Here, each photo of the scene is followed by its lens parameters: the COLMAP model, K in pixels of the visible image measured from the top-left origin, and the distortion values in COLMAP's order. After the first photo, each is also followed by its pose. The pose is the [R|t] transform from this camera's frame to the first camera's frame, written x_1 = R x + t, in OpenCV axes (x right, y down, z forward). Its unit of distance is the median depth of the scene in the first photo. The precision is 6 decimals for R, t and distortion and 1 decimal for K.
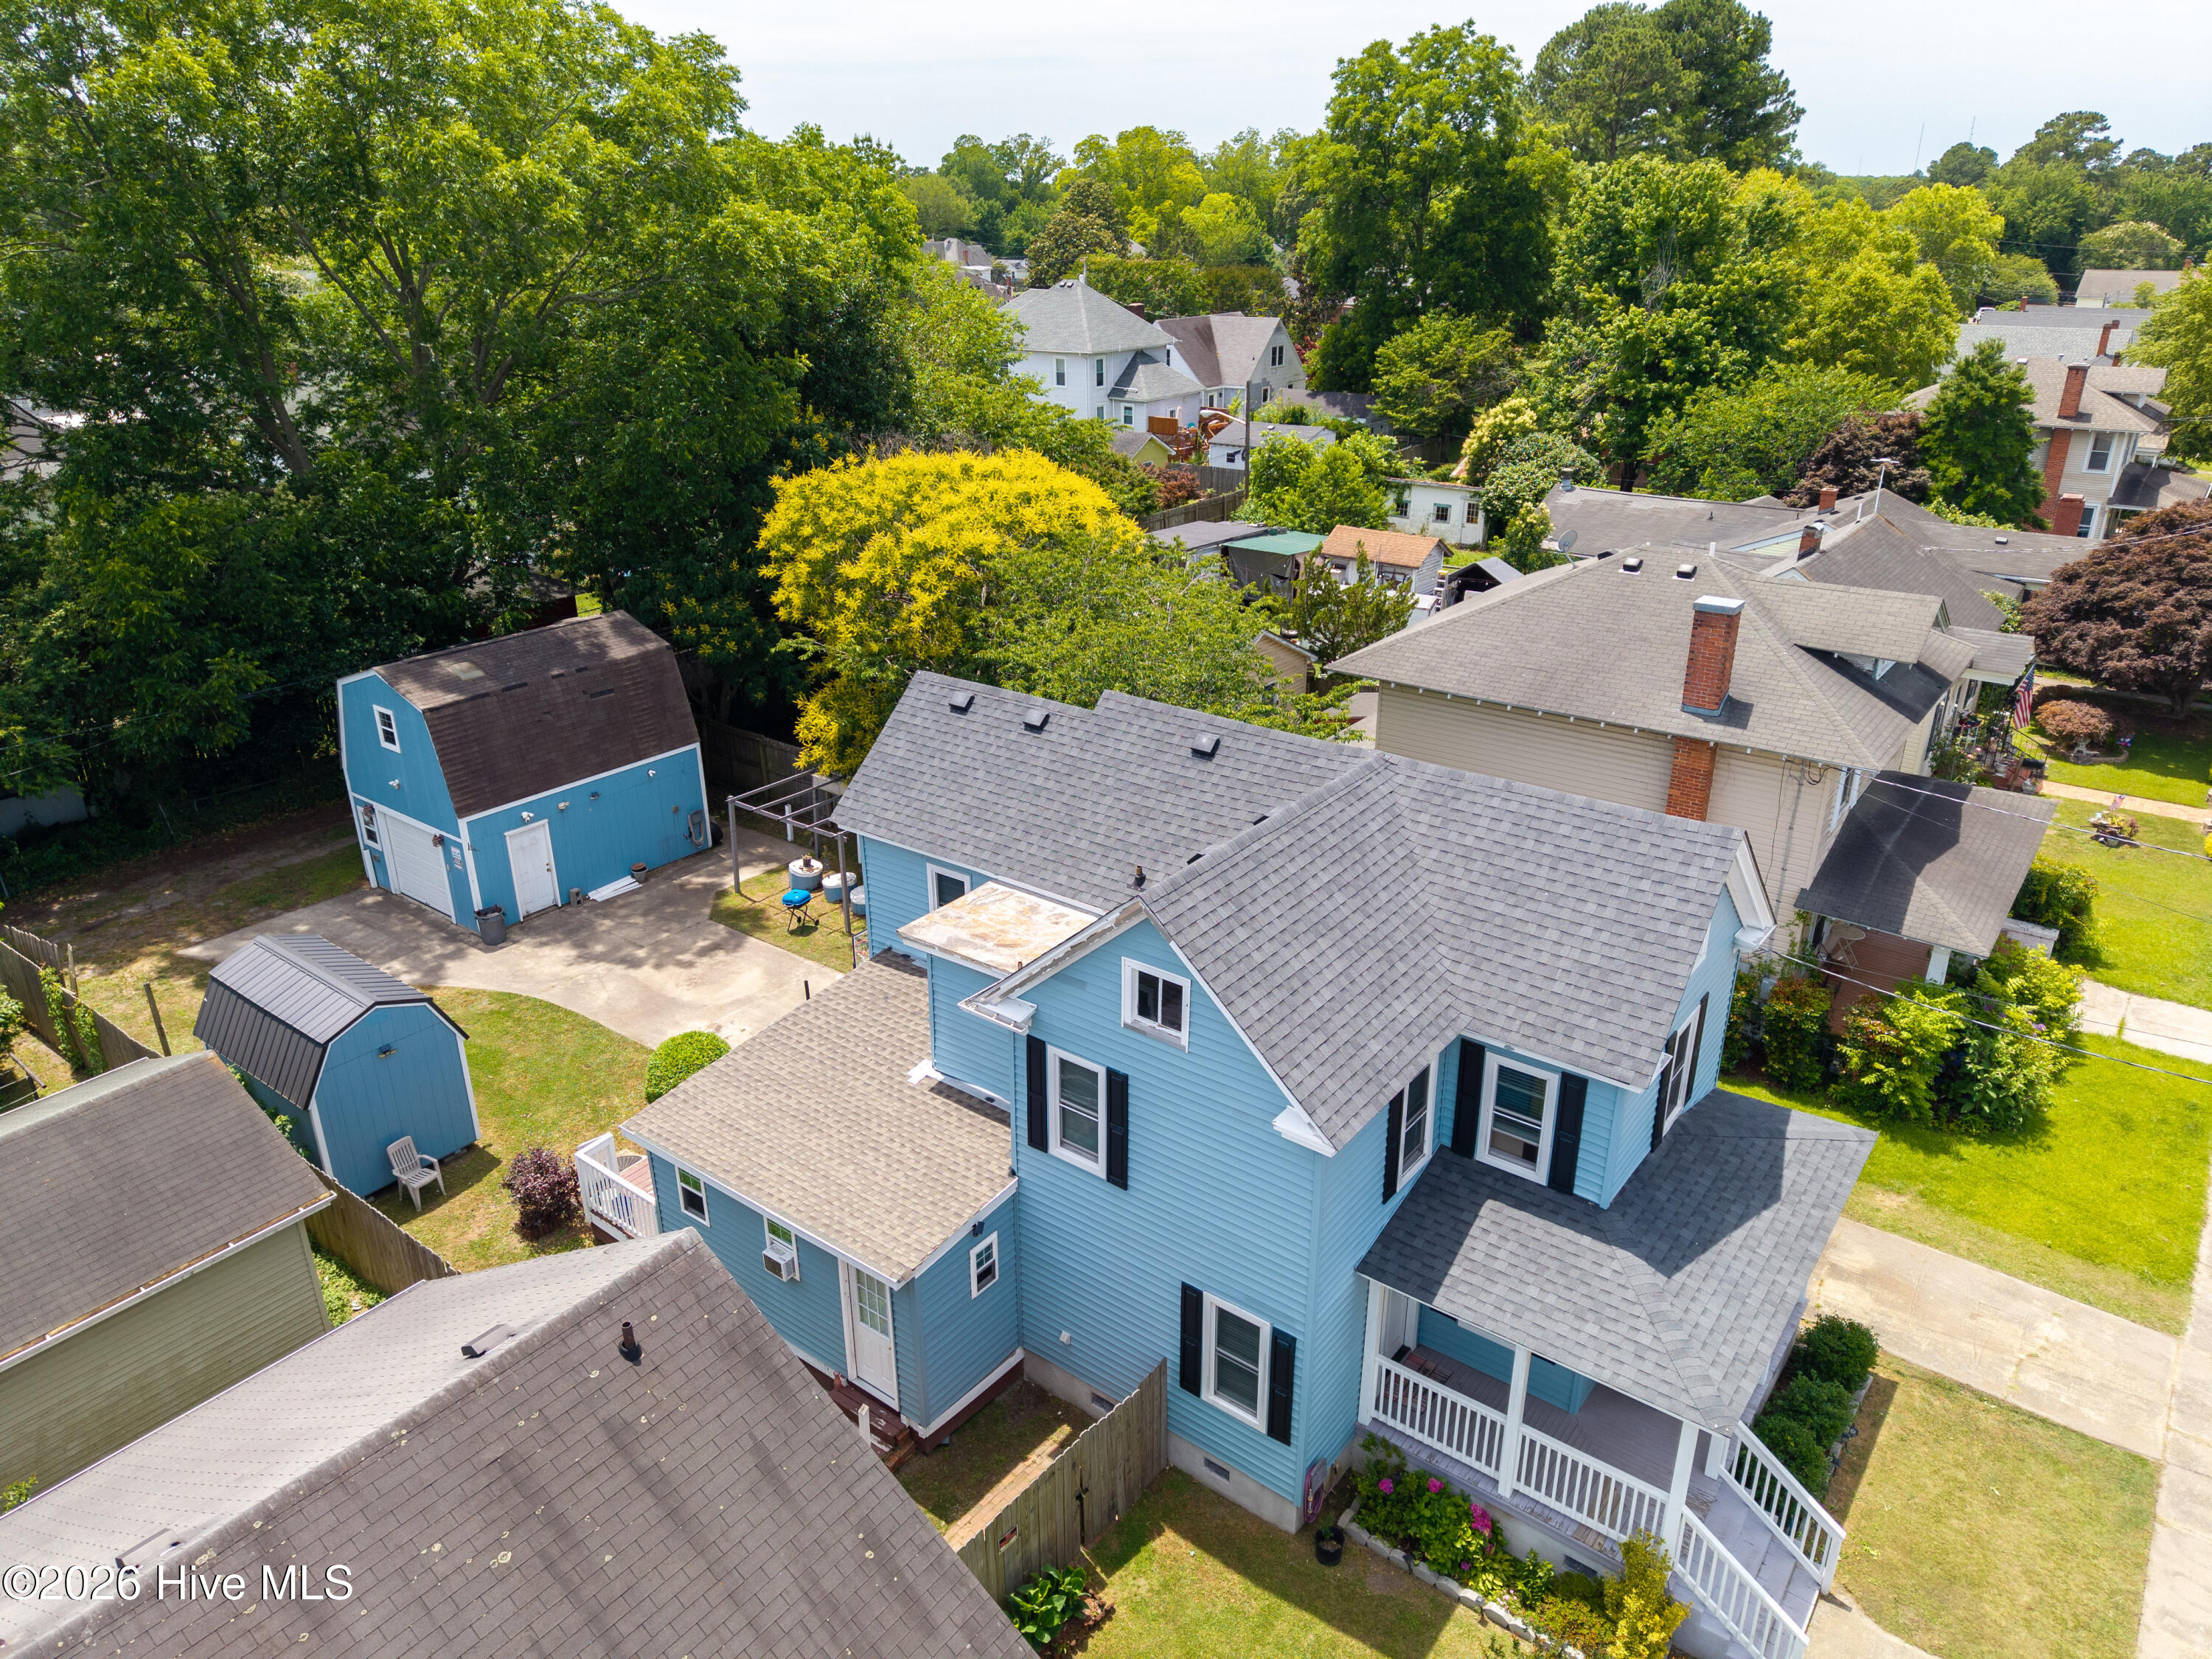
lens RADIAL K [[1485.4, 0, 1106.0], [0, 1485.4, 829.5], [0, 0, 1]] dist [0.027333, -0.022825]
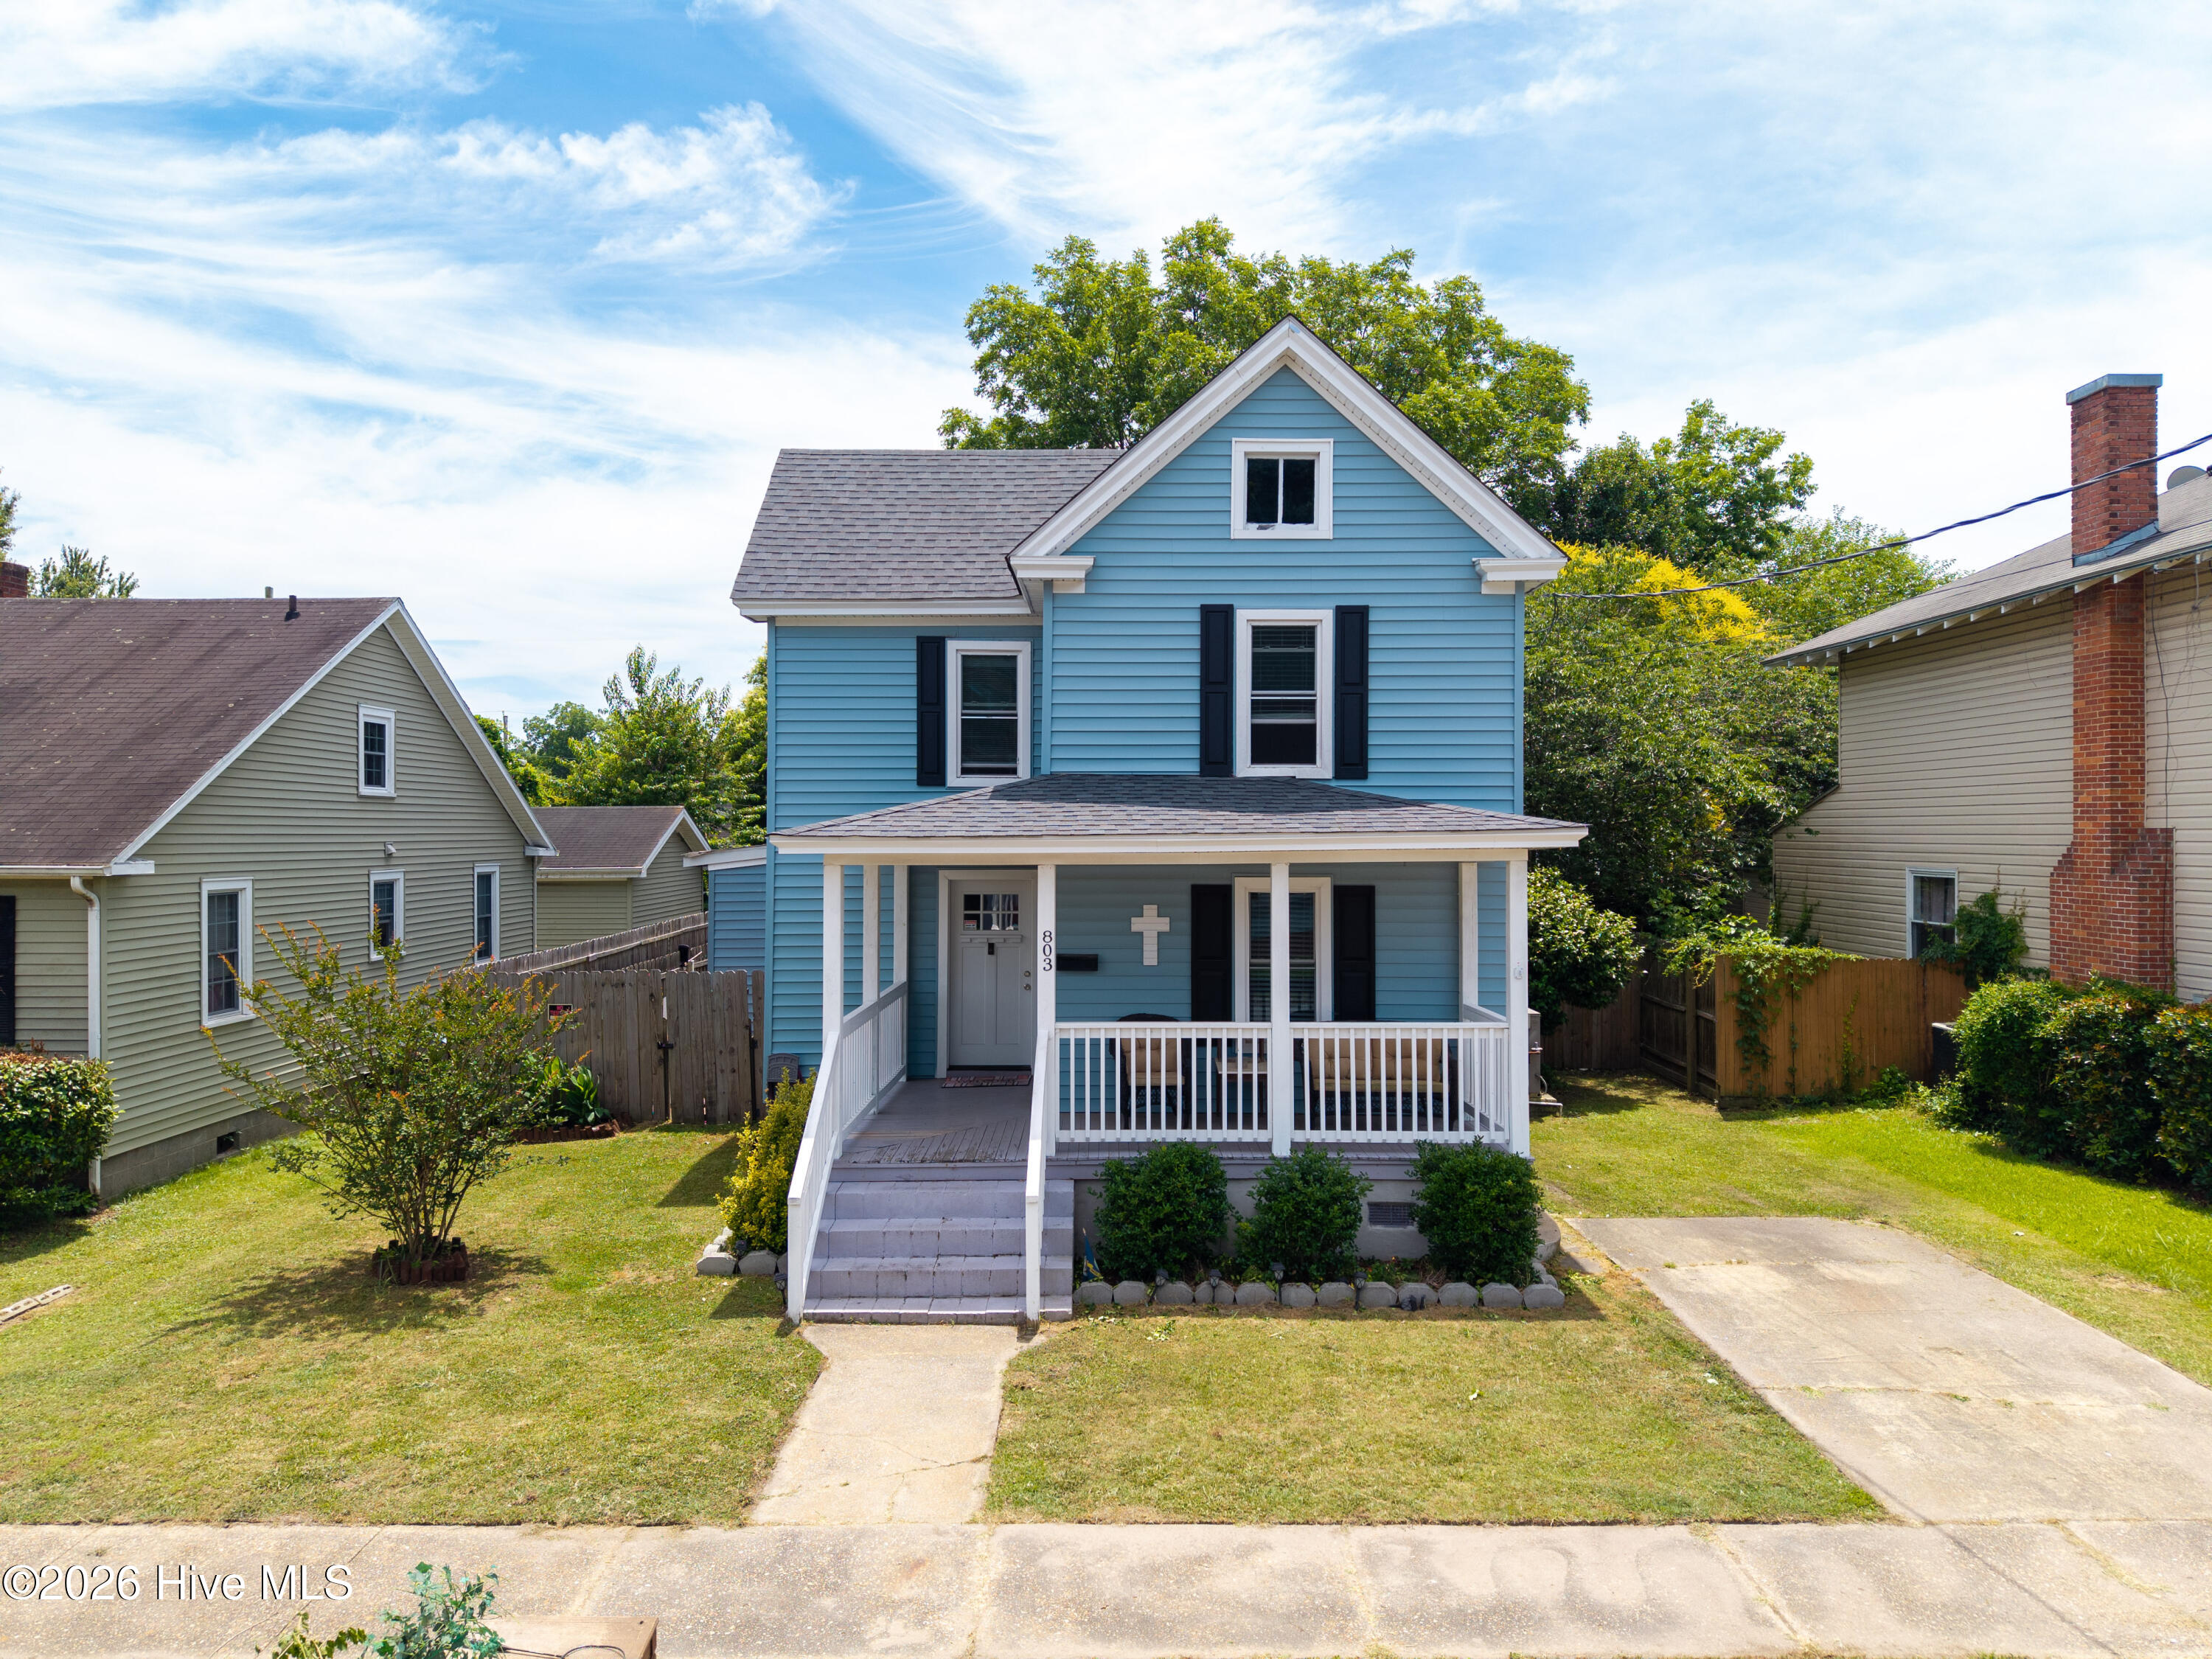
lens RADIAL K [[1479.9, 0, 1105.0], [0, 1479.9, 826.5], [0, 0, 1]] dist [0.012935, -0.005780]
pose [[0.603559, 0.001248, -0.797317, 0.941000], [-0.313560, 0.919794, -0.235921, 0.434939], [0.733073, 0.392399, 0.555542, 0.575767]]
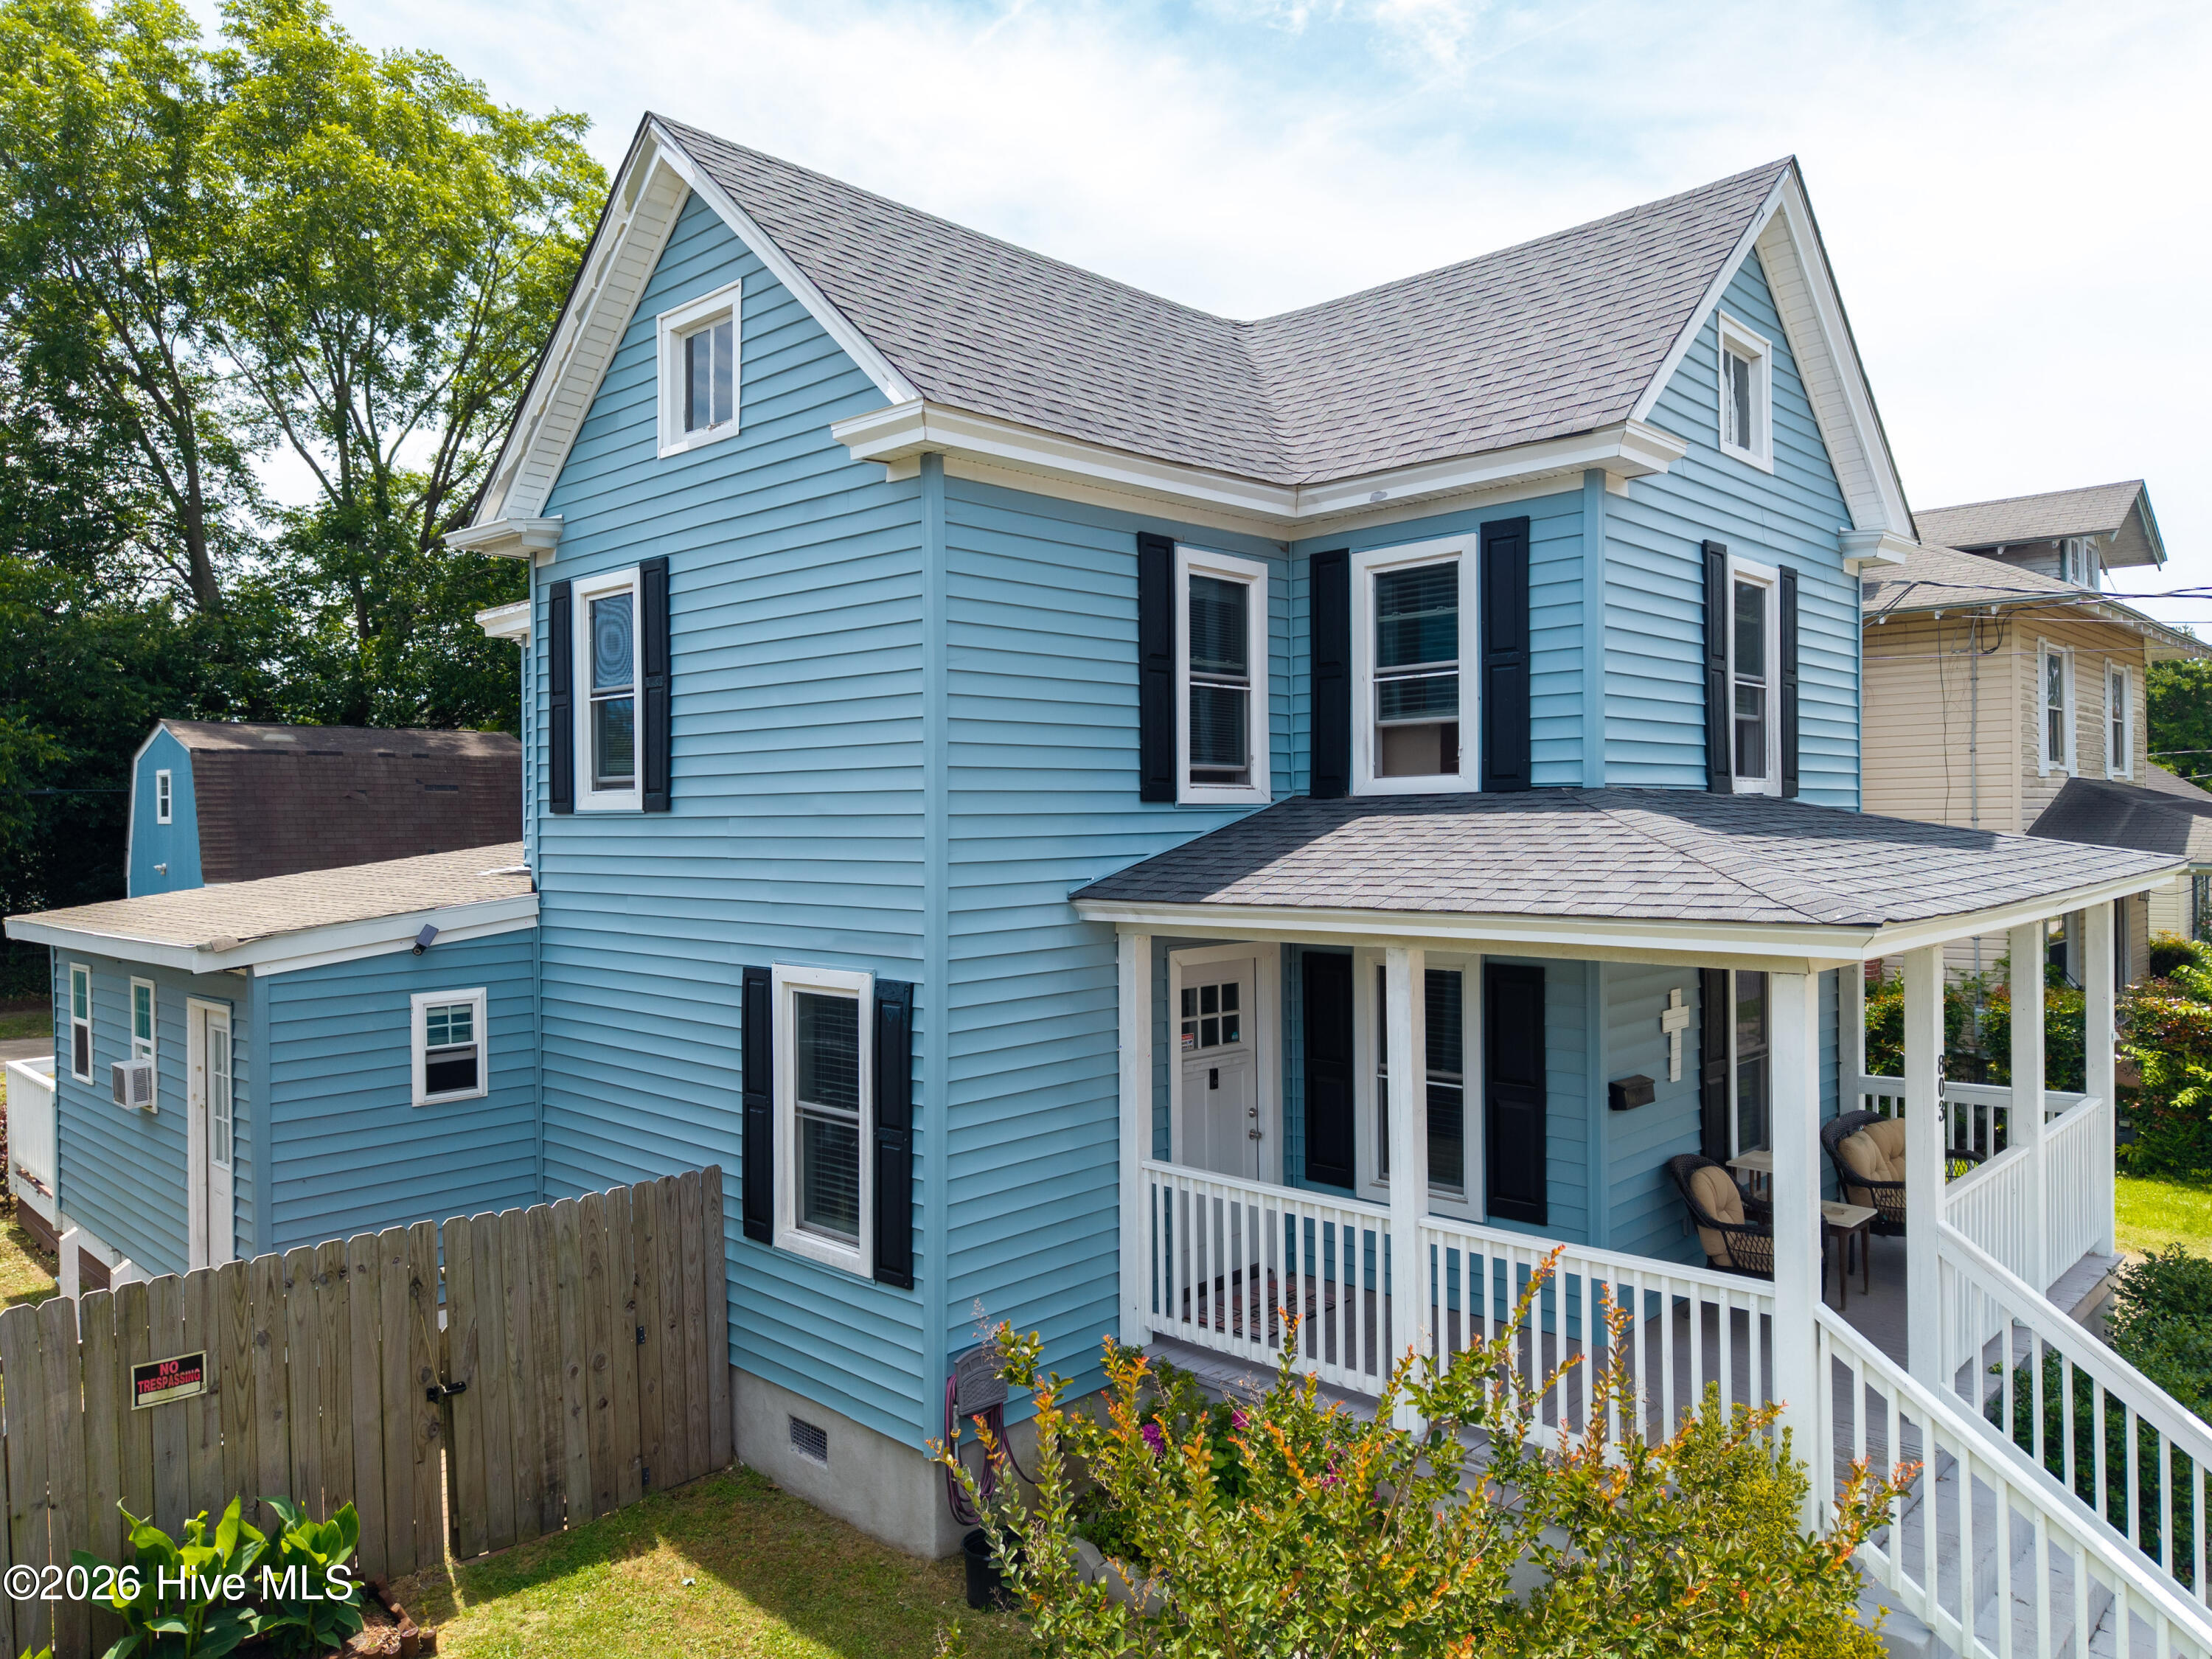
lens RADIAL K [[1523.5, 0, 1105.1], [0, 1523.5, 824.4], [0, 0, 1]] dist [-0.005064, 0.000223]
pose [[0.993517, -0.008354, -0.113377, 0.223712], [-0.036275, 0.921866, -0.385808, 0.440023], [0.107742, 0.387419, 0.915586, 0.517583]]
